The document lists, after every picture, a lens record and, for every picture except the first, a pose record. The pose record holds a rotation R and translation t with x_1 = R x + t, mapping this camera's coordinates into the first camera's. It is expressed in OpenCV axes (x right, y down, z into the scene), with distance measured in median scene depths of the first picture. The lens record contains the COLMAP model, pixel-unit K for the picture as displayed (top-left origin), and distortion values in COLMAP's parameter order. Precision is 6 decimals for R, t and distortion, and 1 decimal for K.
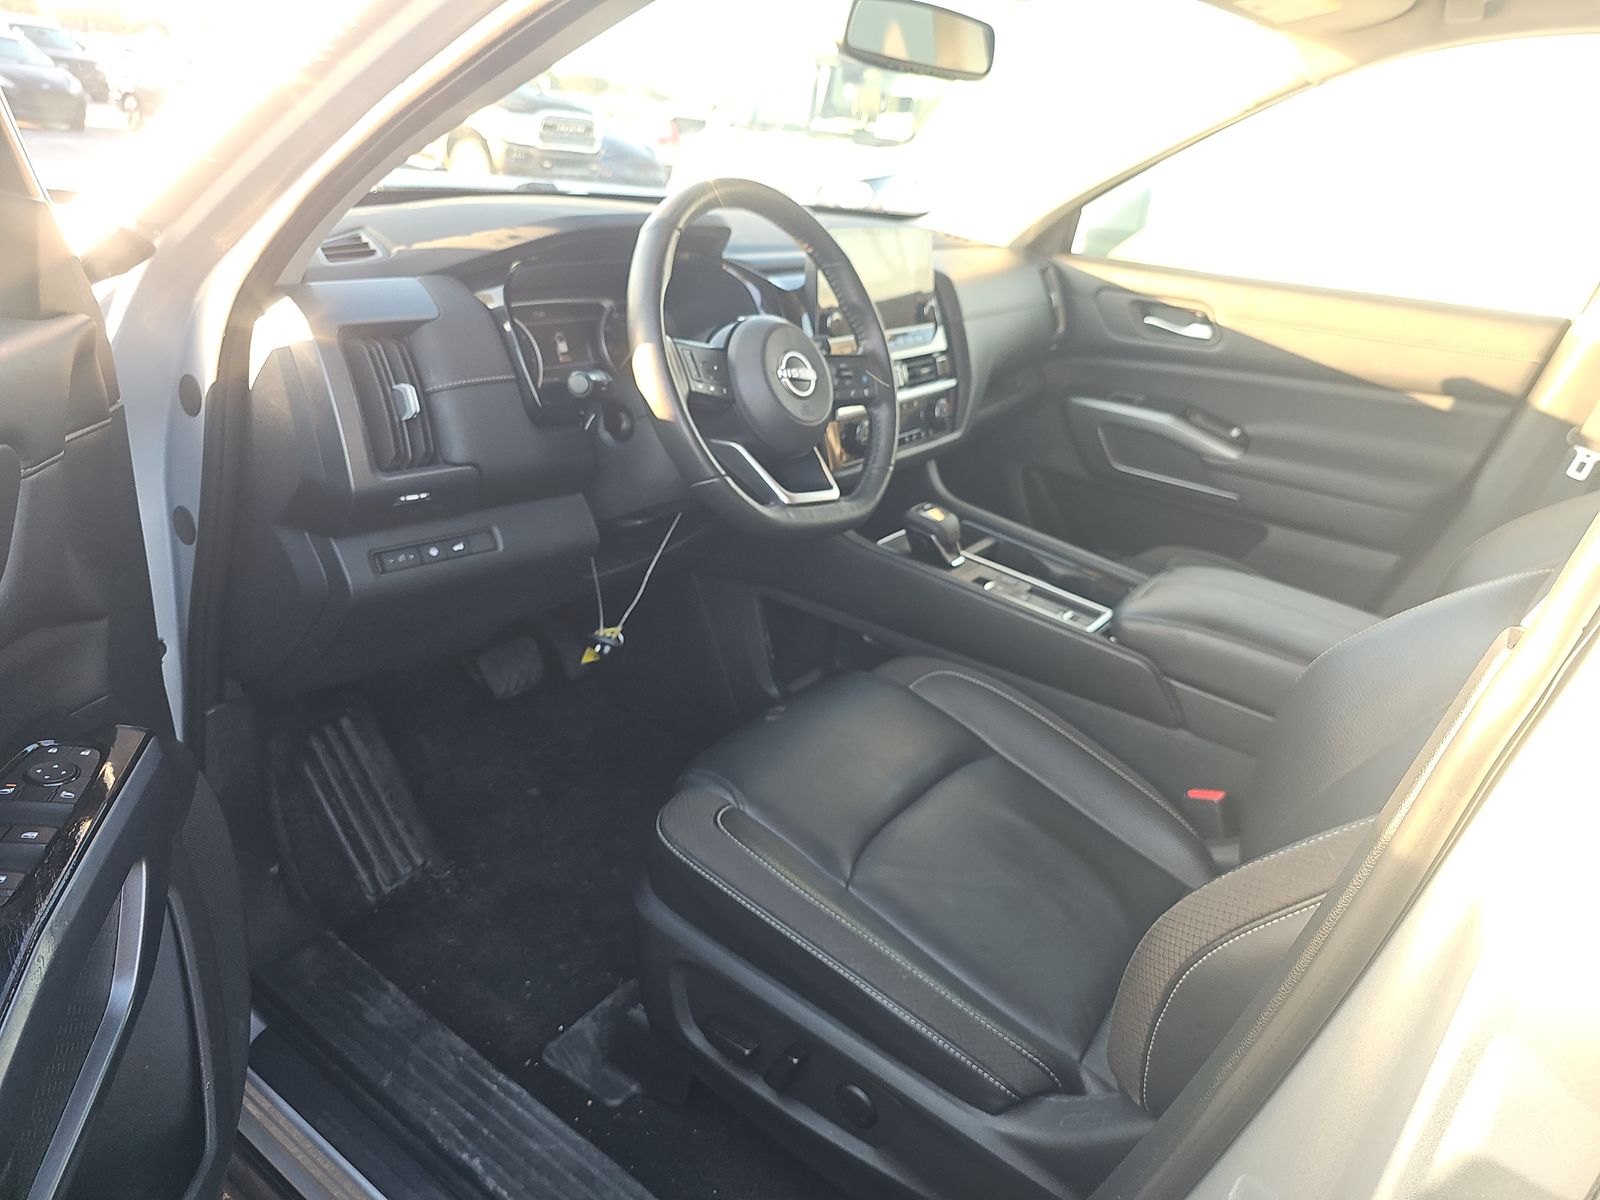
lens RADIAL K [[1079.6, 0, 800.0], [0, 1079.6, 600.0], [0, 0, 1]] dist [0.059824, -0.055962]
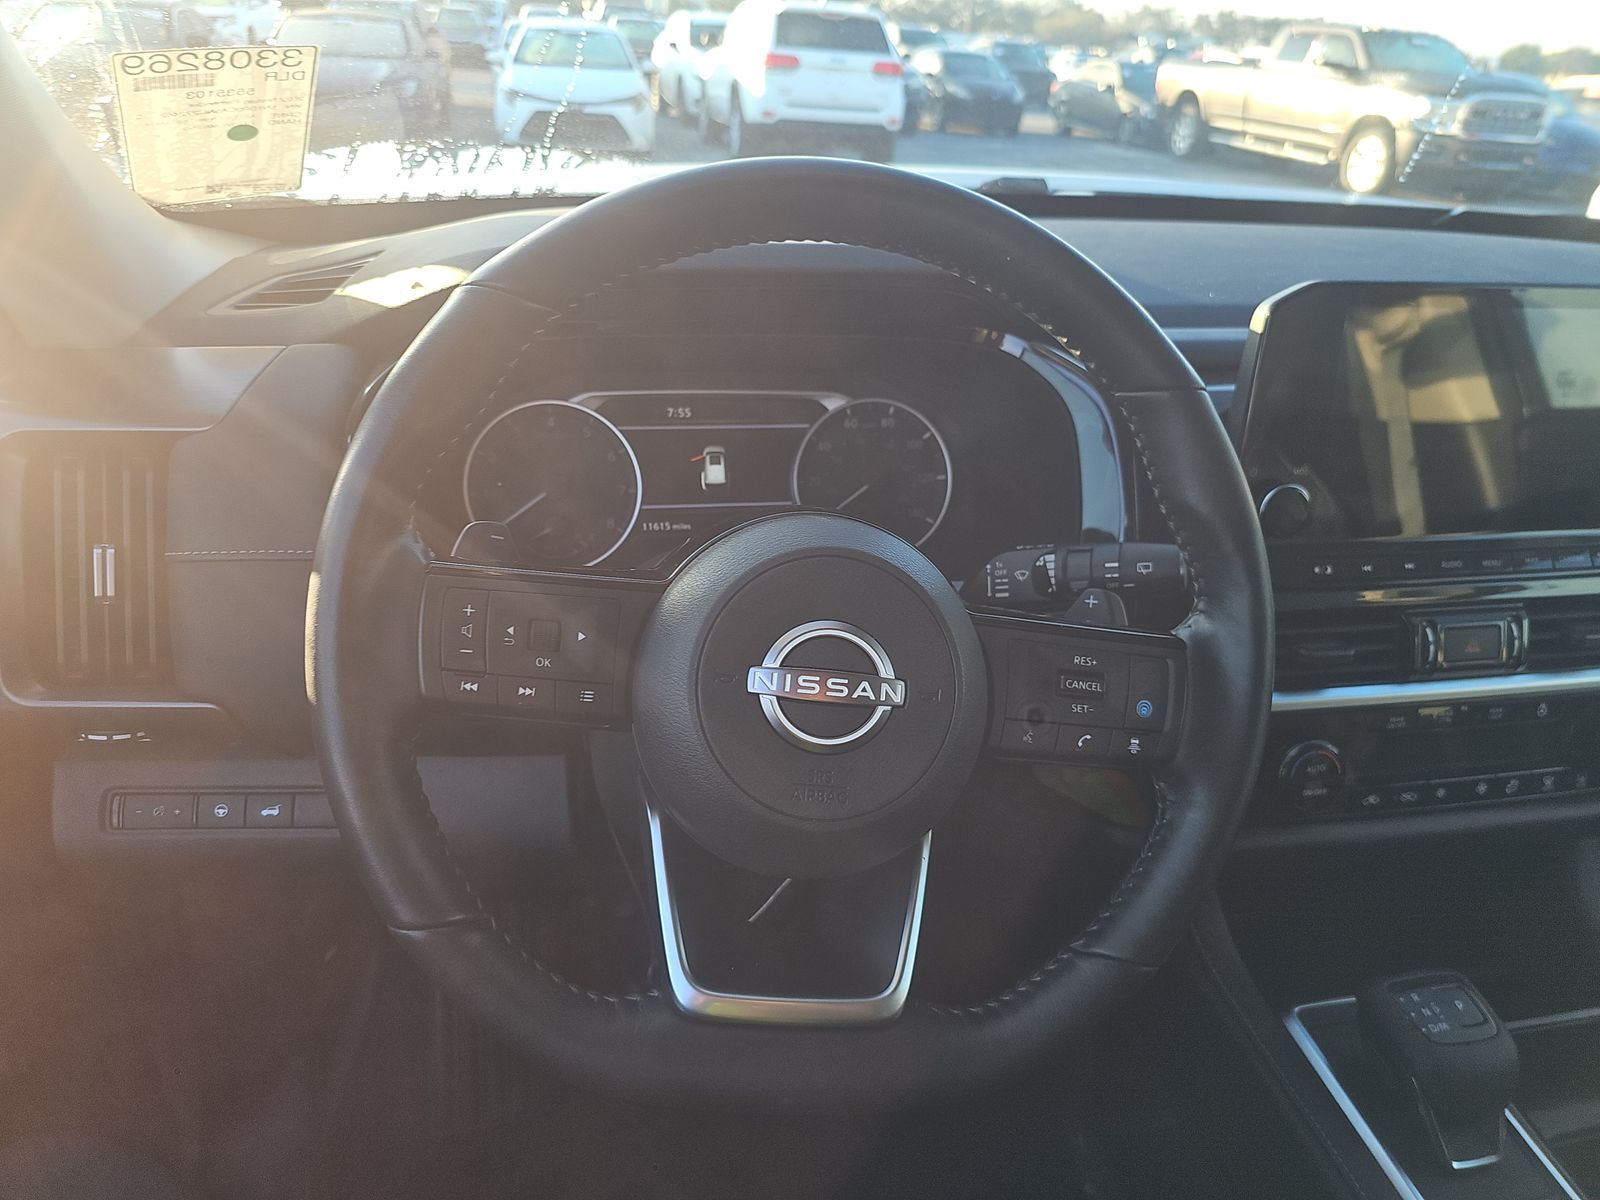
lens RADIAL K [[1079.6, 0, 800.0], [0, 1079.6, 600.0], [0, 0, 1]] dist [0.059824, -0.055962]
pose [[0.730893, 0.249188, -0.635375, 0.145870], [-0.248120, 0.964278, 0.092761, -0.175843], [0.635793, 0.089851, 0.766612, 0.453330]]
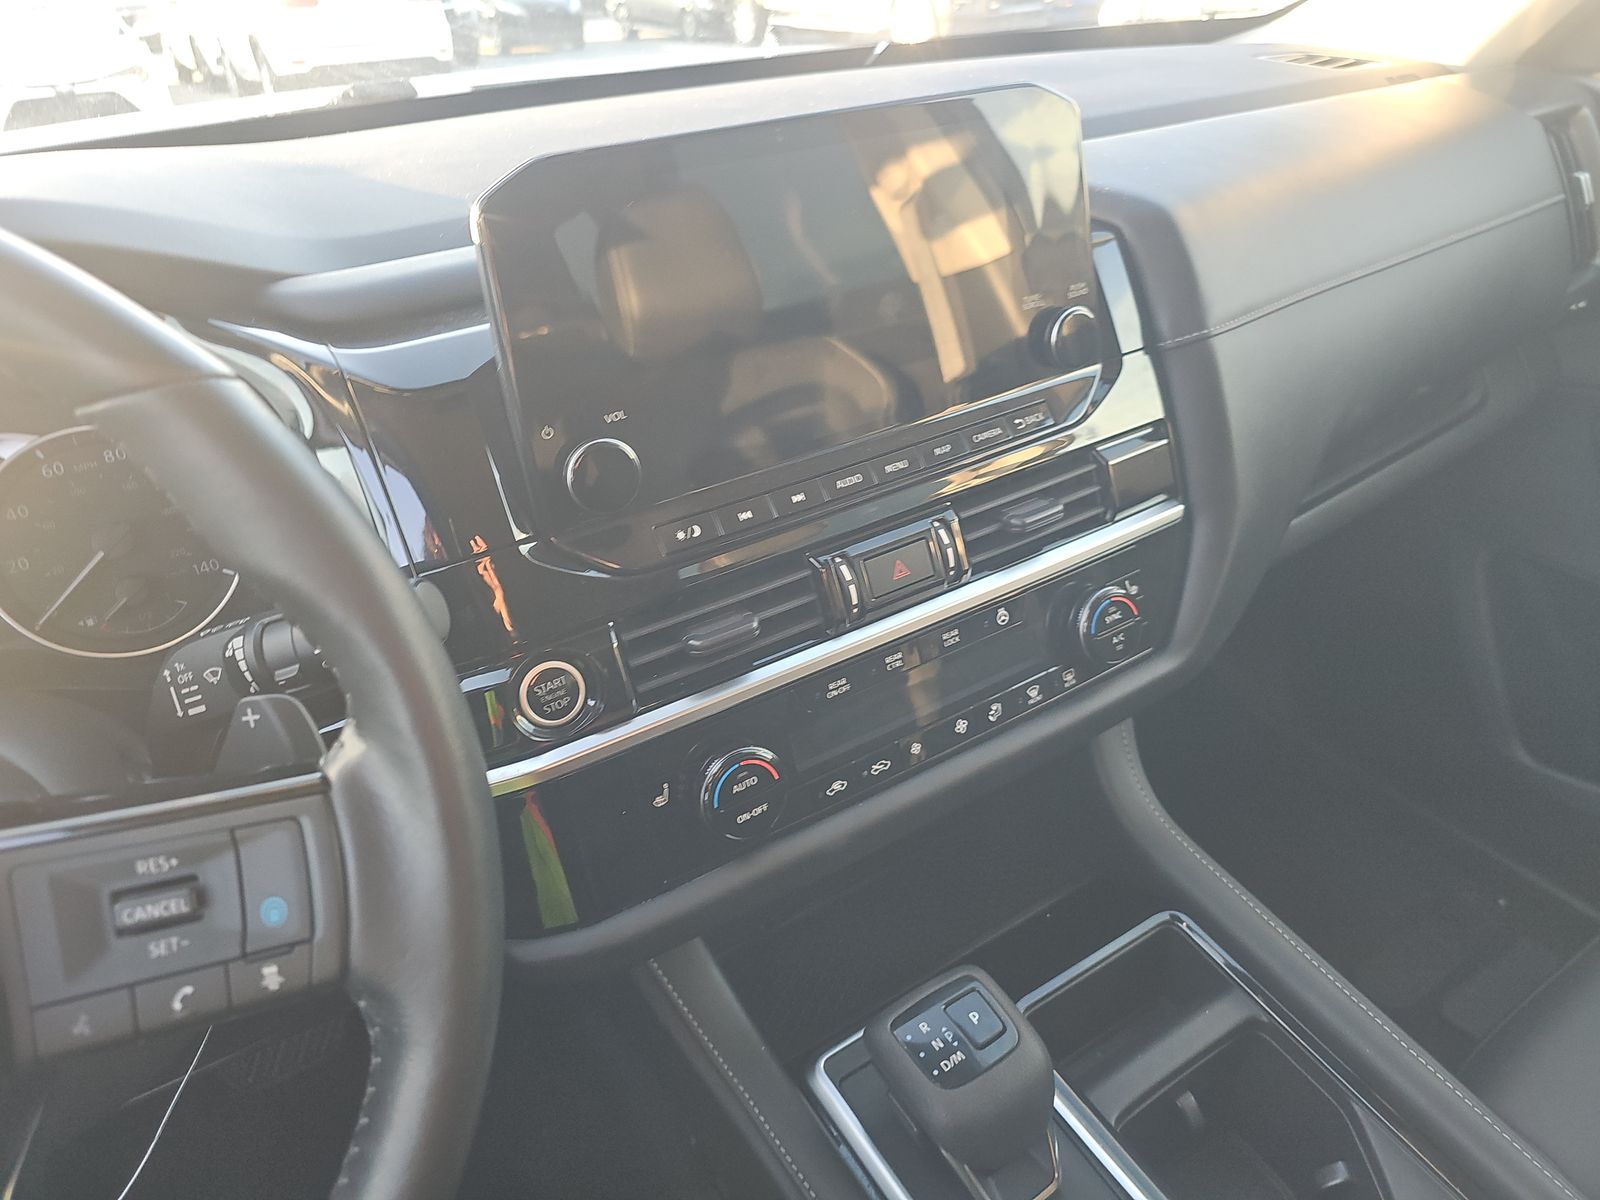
lens RADIAL K [[1075.0, 0, 791.8], [0, 1075.0, 576.4], [0, 0, 1]] dist [0.062212, -0.054422]
pose [[0.903639, 0.052814, -0.425027, 0.180460], [-0.007399, 0.994145, 0.107801, -0.213942], [0.428232, -0.094268, 0.898739, 0.607103]]
